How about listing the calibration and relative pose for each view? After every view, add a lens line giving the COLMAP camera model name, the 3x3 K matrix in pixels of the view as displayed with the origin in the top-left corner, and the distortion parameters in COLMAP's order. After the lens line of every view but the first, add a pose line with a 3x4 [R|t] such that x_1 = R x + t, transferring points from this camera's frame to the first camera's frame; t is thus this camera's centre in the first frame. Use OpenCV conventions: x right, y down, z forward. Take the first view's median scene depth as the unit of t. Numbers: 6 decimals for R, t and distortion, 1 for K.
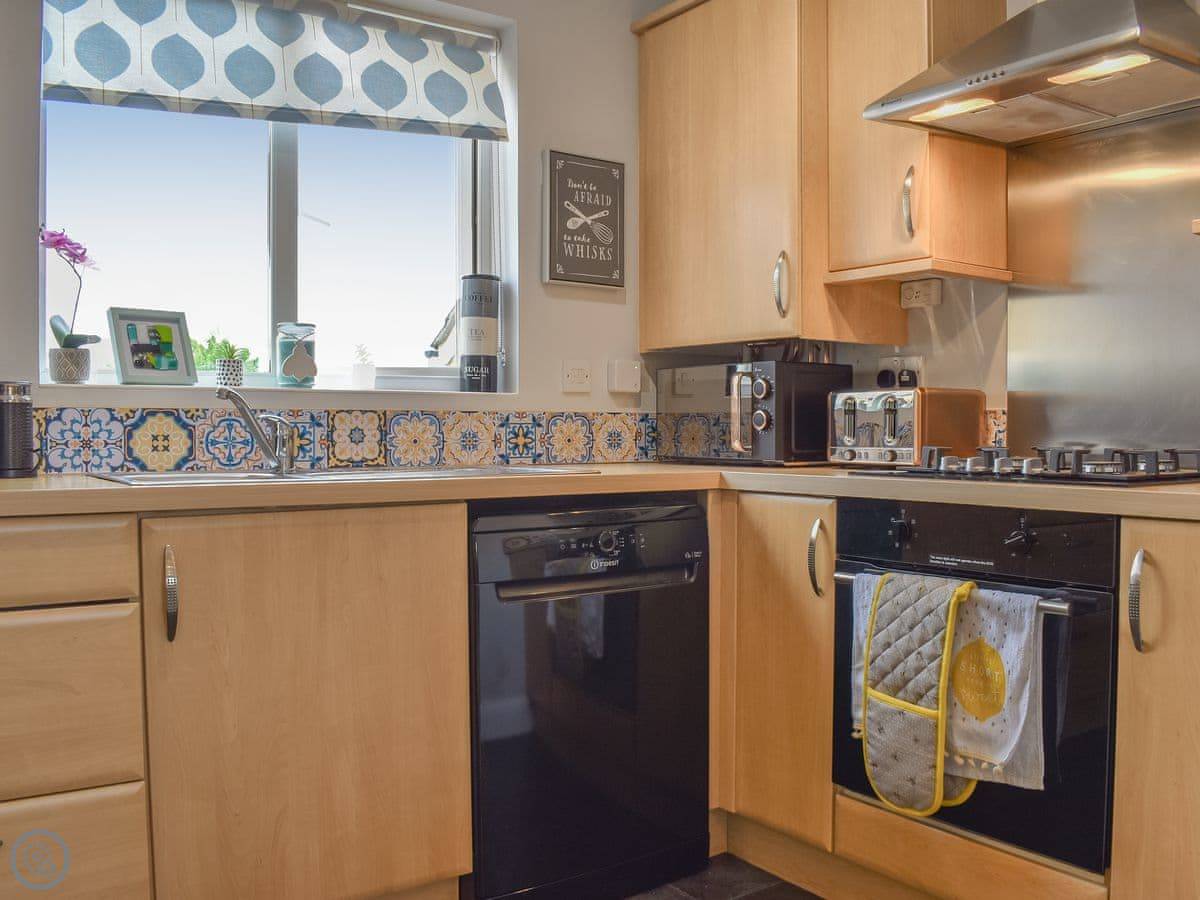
lens RADIAL K [[1072.7, 0, 603.1], [0, 1072.7, 466.2], [0, 0, 1]] dist [-0.012879, -0.009799]
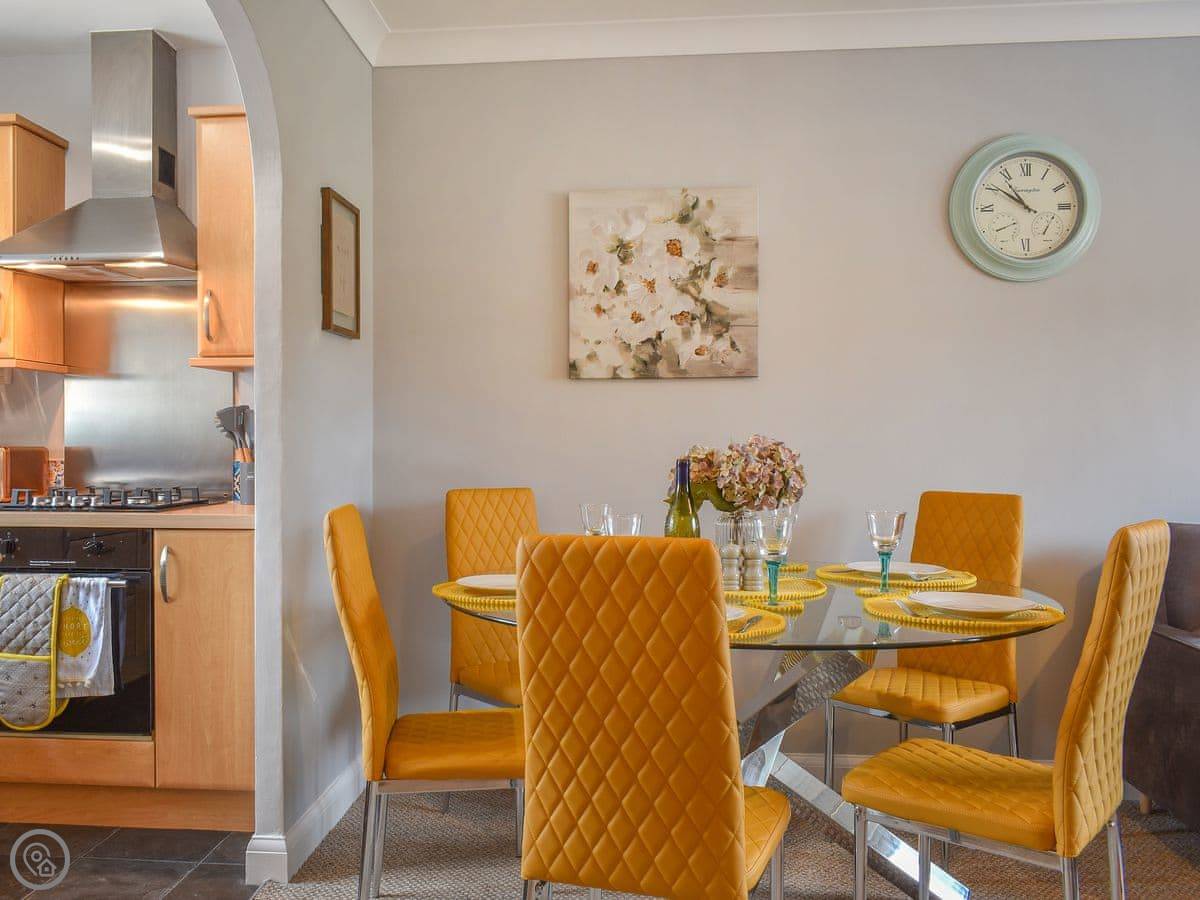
lens RADIAL K [[1057.2, 0, 528.3], [0, 1057.2, 451.4], [0, 0, 1]] dist [-0.011743, -0.000597]
pose [[0.659187, -0.008397, 0.751932, -0.329773], [0.028956, 0.999479, -0.014223, -0.029746], [-0.751421, 0.031149, 0.659087, -0.488983]]
